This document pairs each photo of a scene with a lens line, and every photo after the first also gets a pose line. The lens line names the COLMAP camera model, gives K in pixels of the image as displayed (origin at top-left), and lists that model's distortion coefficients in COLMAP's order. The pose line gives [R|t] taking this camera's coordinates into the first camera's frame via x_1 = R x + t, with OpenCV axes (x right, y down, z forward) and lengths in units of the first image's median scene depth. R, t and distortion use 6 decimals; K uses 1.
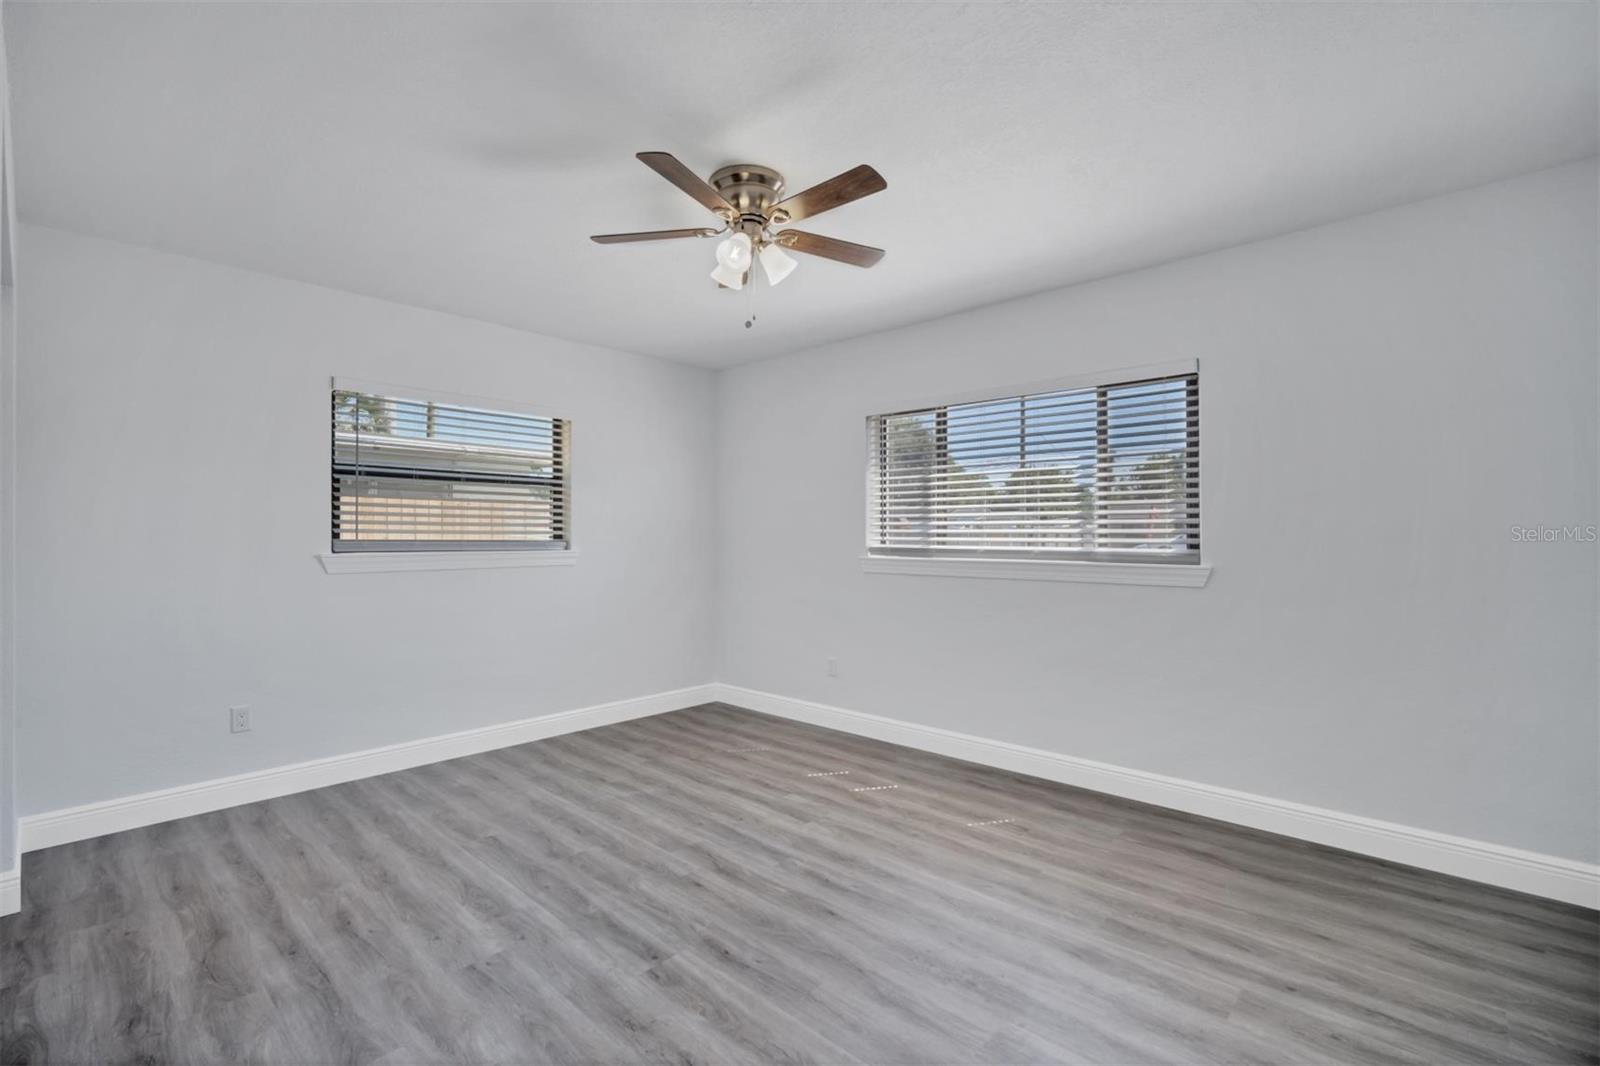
lens RADIAL K [[718.2, 0, 790.1], [0, 718.2, 527.0], [0, 0, 1]] dist [-0.003195, 0.000355]
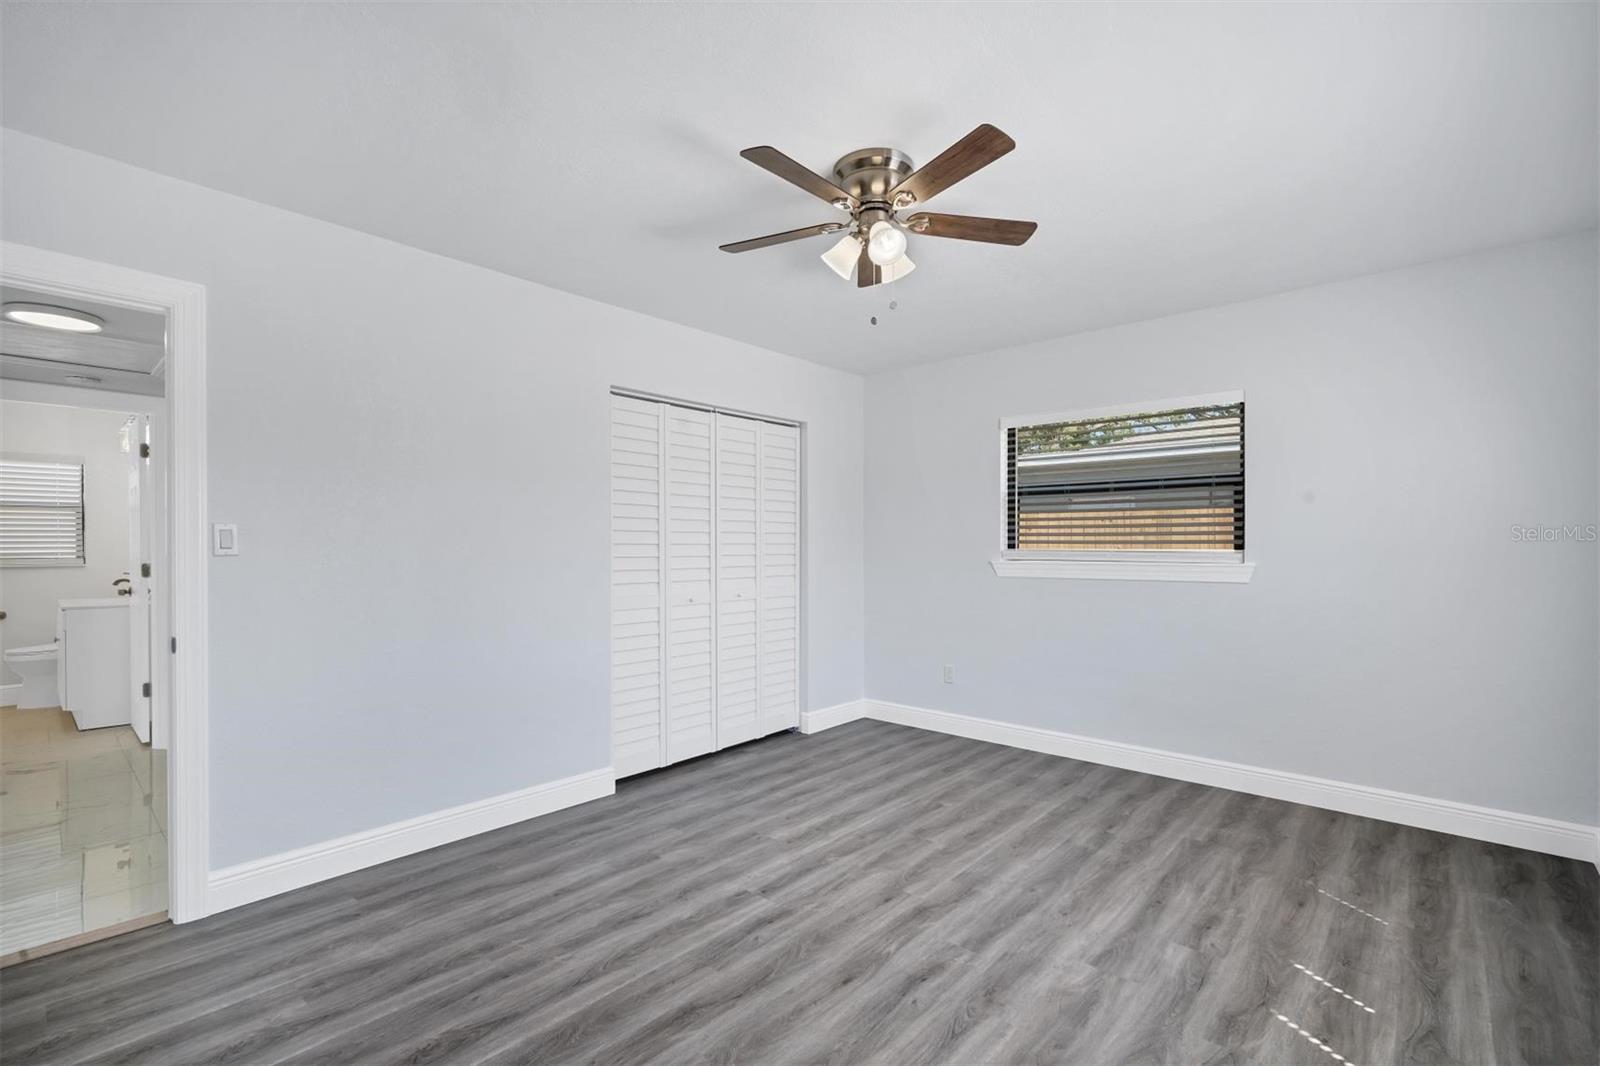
lens RADIAL K [[718.2, 0, 788.3], [0, 718.2, 545.9], [0, 0, 1]] dist [-0.003195, 0.000355]
pose [[0.010327, 0.000802, -0.999946, 0.666160], [0.013350, 0.999910, 0.000940, 0.006531], [0.999858, -0.013359, 0.010316, 0.667556]]
